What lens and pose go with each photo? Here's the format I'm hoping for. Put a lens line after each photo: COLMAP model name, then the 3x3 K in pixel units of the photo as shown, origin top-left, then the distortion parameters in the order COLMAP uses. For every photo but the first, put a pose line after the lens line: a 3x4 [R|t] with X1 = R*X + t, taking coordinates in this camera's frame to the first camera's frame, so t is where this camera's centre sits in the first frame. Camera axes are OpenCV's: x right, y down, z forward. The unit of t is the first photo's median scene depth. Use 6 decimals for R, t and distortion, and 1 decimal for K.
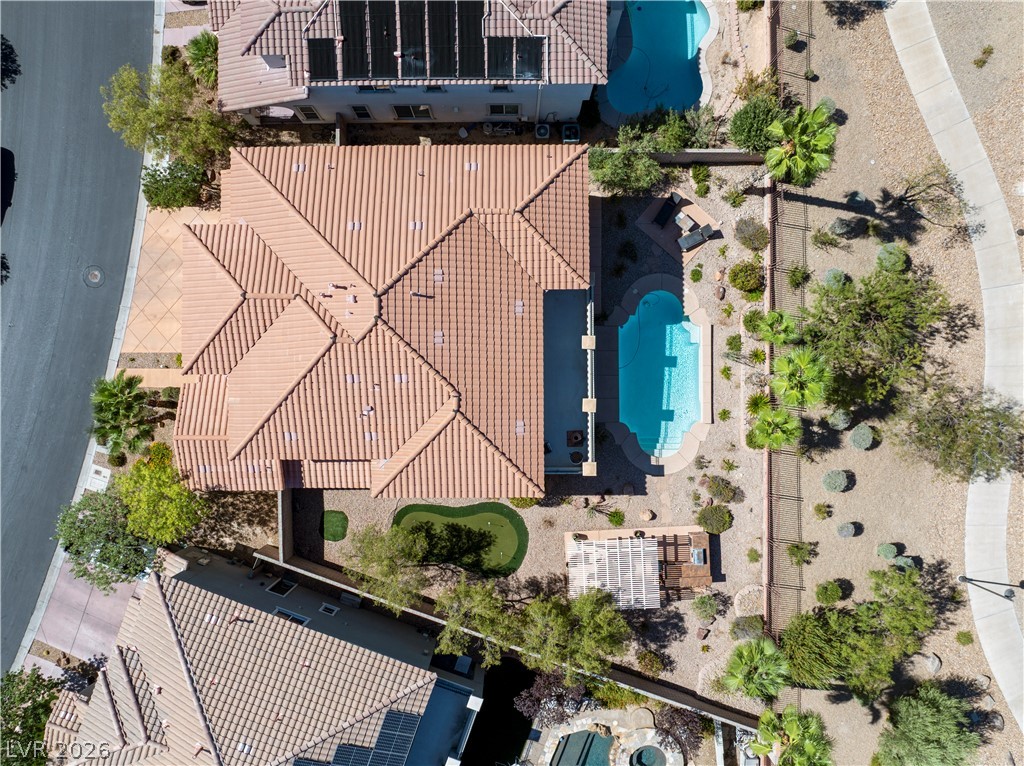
lens RADIAL K [[720.1, 0, 522.1], [0, 720.1, 389.0], [0, 0, 1]] dist [-0.050478, 0.020820]
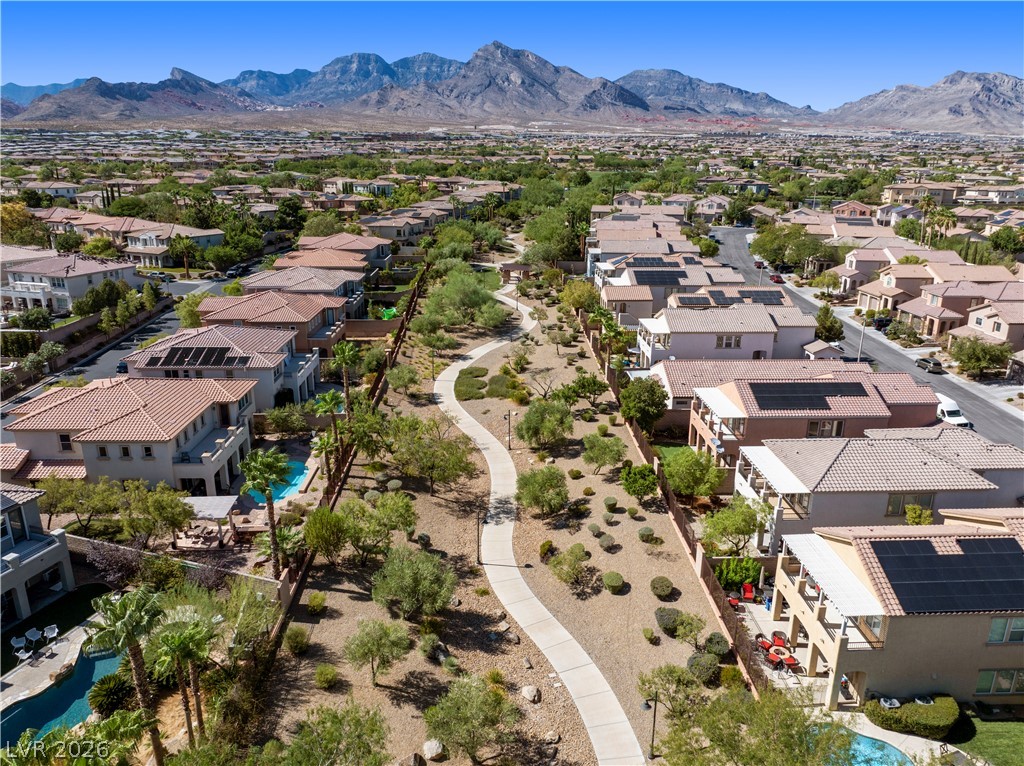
lens RADIAL K [[720.1, 0, 517.6], [0, 720.1, 382.5], [0, 0, 1]] dist [-0.050478, 0.020820]
pose [[0.999391, 0.000438, 0.034883, 0.671794], [0.033282, 0.287701, -0.957142, 1.482343], [-0.010455, 0.957720, 0.287511, 0.319218]]
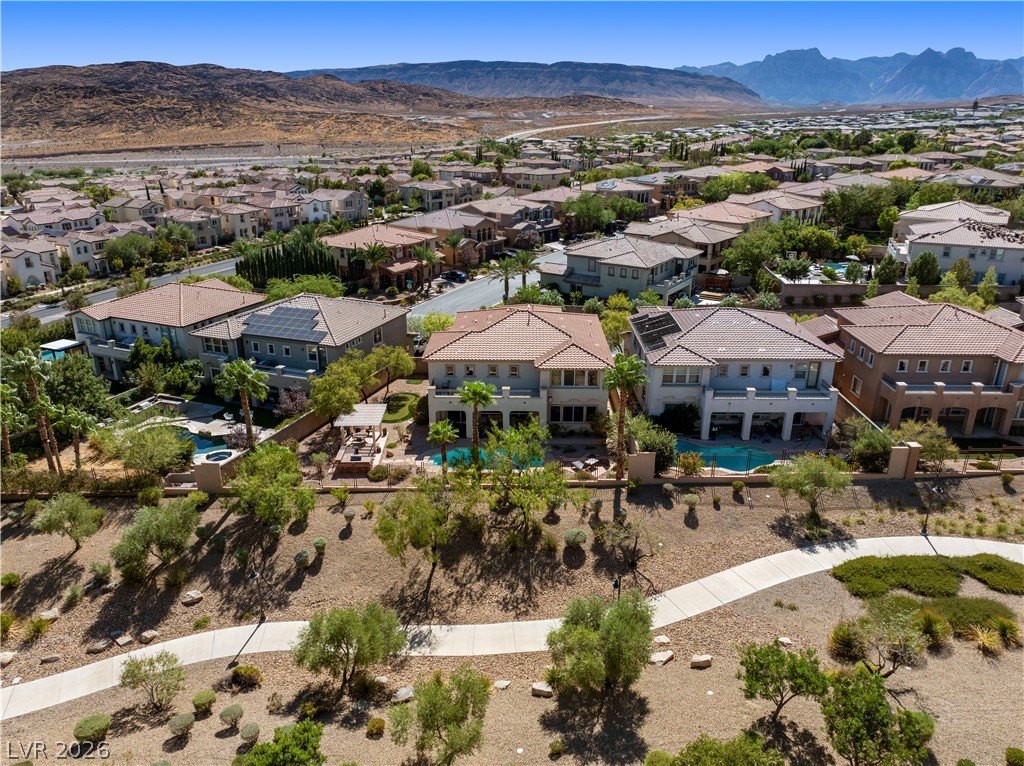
lens RADIAL K [[720.1, 0, 514.6], [0, 720.1, 377.1], [0, 0, 1]] dist [-0.050478, 0.020820]
pose [[-0.018566, 0.342416, -0.939365, 1.494018], [-0.999821, -0.009663, 0.016239, -0.099873], [-0.003516, 0.939499, 0.342535, 0.349357]]
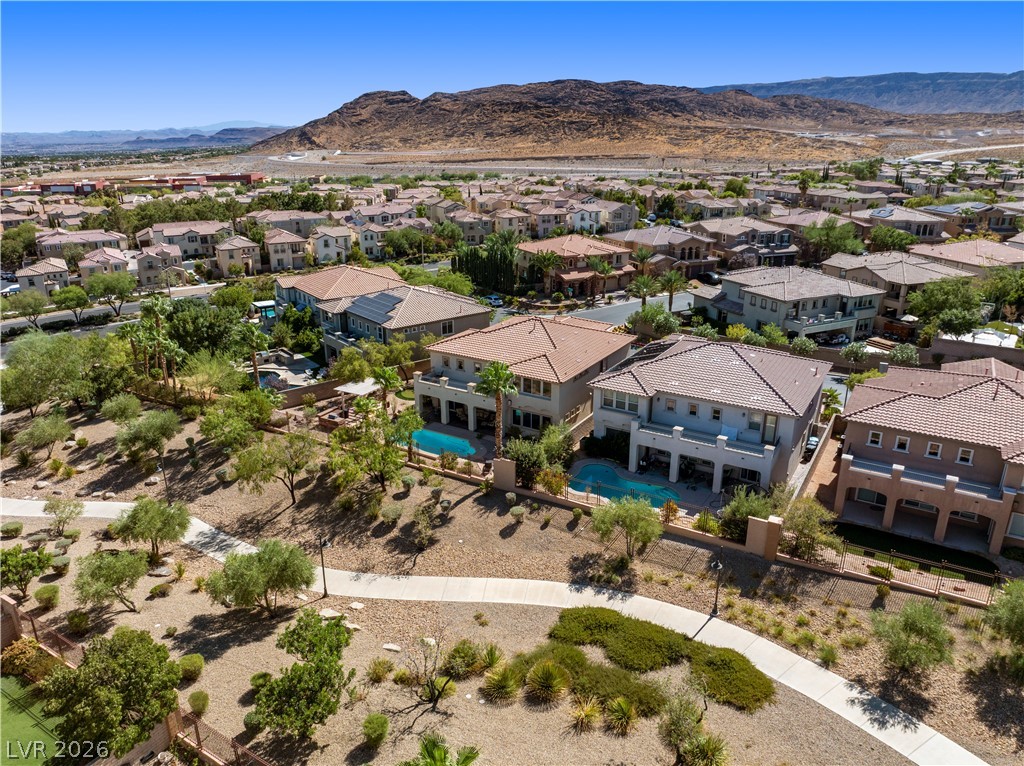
lens RADIAL K [[720.1, 0, 516.0], [0, 720.1, 376.9], [0, 0, 1]] dist [-0.050478, 0.020820]
pose [[-0.522292, 0.277358, -0.806402, 1.353889], [-0.852764, -0.172408, 0.493021, -0.954142], [-0.002286, 0.945171, 0.326568, 0.334710]]
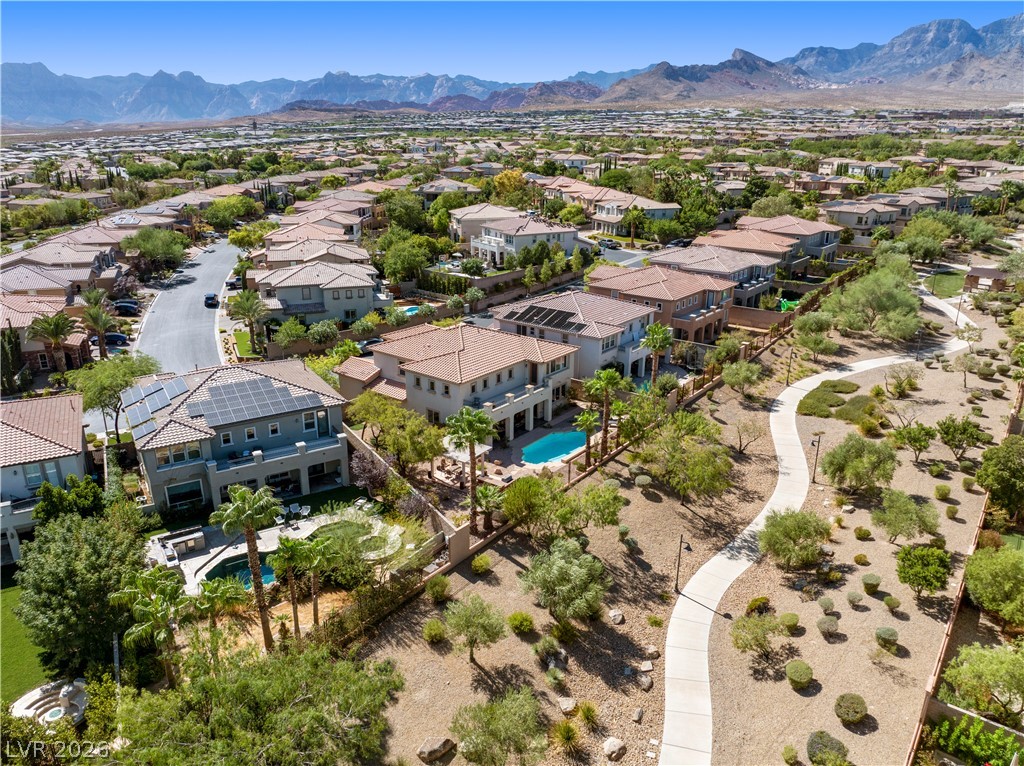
lens RADIAL K [[720.1, 0, 514.7], [0, 720.1, 383.5], [0, 0, 1]] dist [-0.050478, 0.020820]
pose [[0.786661, 0.205128, -0.582312, 1.057891], [-0.617314, 0.246958, -0.746951, 1.252653], [-0.009414, 0.947066, 0.320901, 0.328858]]
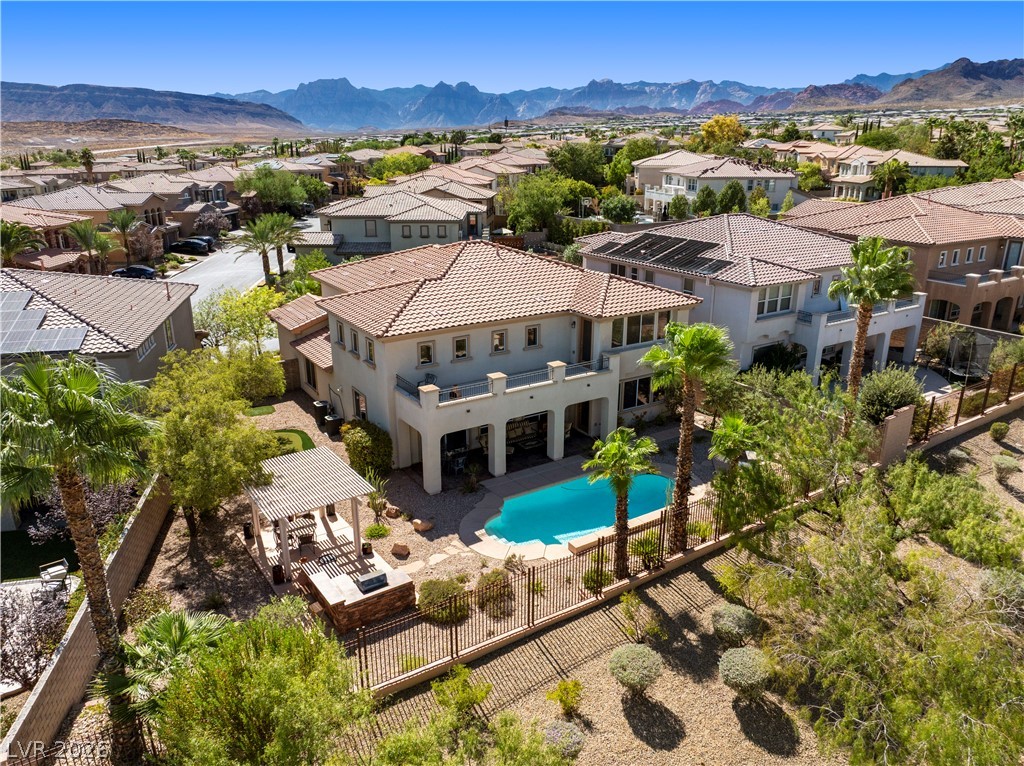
lens RADIAL K [[720.1, 0, 512.9], [0, 720.1, 385.1], [0, 0, 1]] dist [-0.050478, 0.020820]
pose [[0.536141, 0.270140, -0.799736, 0.696062], [-0.844116, 0.166432, -0.509675, 0.391031], [-0.004581, 0.948327, 0.317260, 0.660460]]
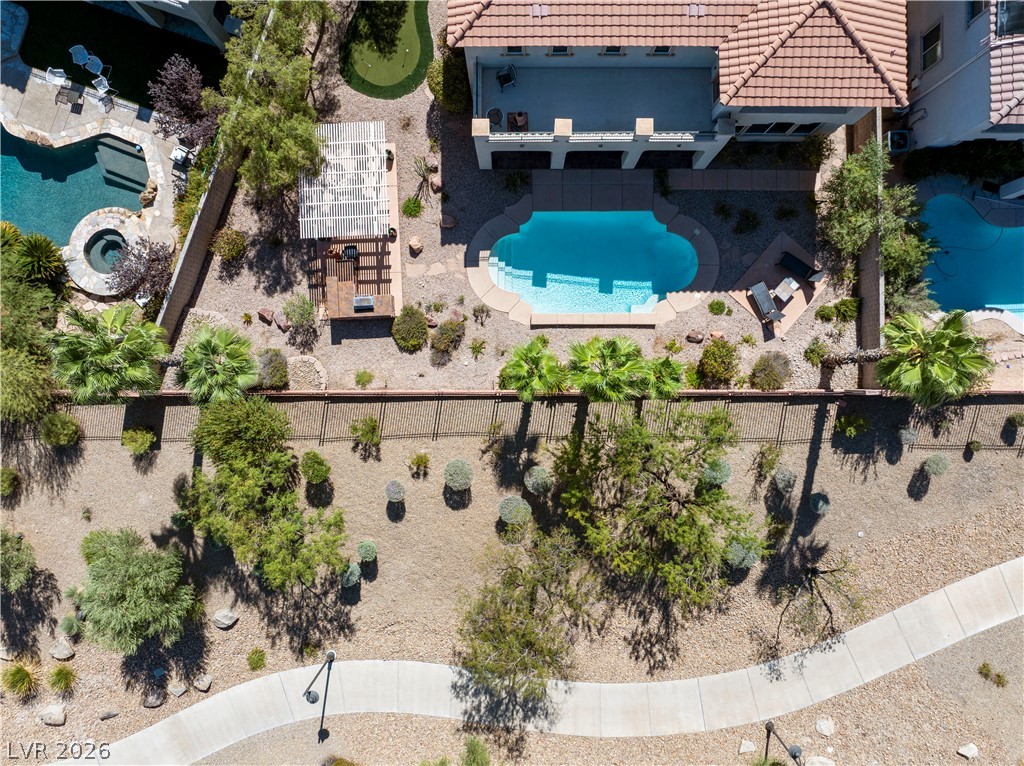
lens RADIAL K [[720.1, 0, 508.0], [0, 720.1, 385.5], [0, 0, 1]] dist [-0.050478, 0.020820]
pose [[-0.003396, 0.999976, -0.006091, 0.334688], [-0.999978, -0.003362, 0.005635, 0.068804], [0.005615, 0.006110, 0.999966, 0.204908]]
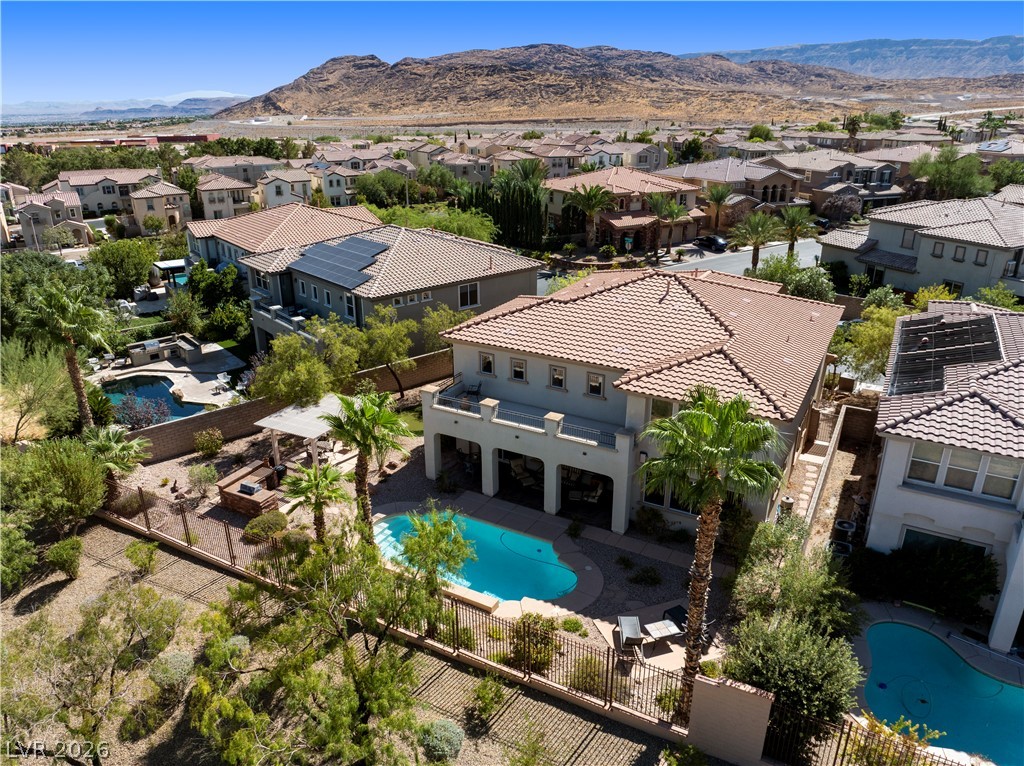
lens RADIAL K [[720.1, 0, 516.2], [0, 720.1, 380.3], [0, 0, 1]] dist [-0.050478, 0.020820]
pose [[-0.490143, 0.319141, -0.811116, 0.694392], [-0.871642, -0.180188, 0.455822, -0.356525], [-0.000682, 0.930420, 0.366494, 0.580992]]
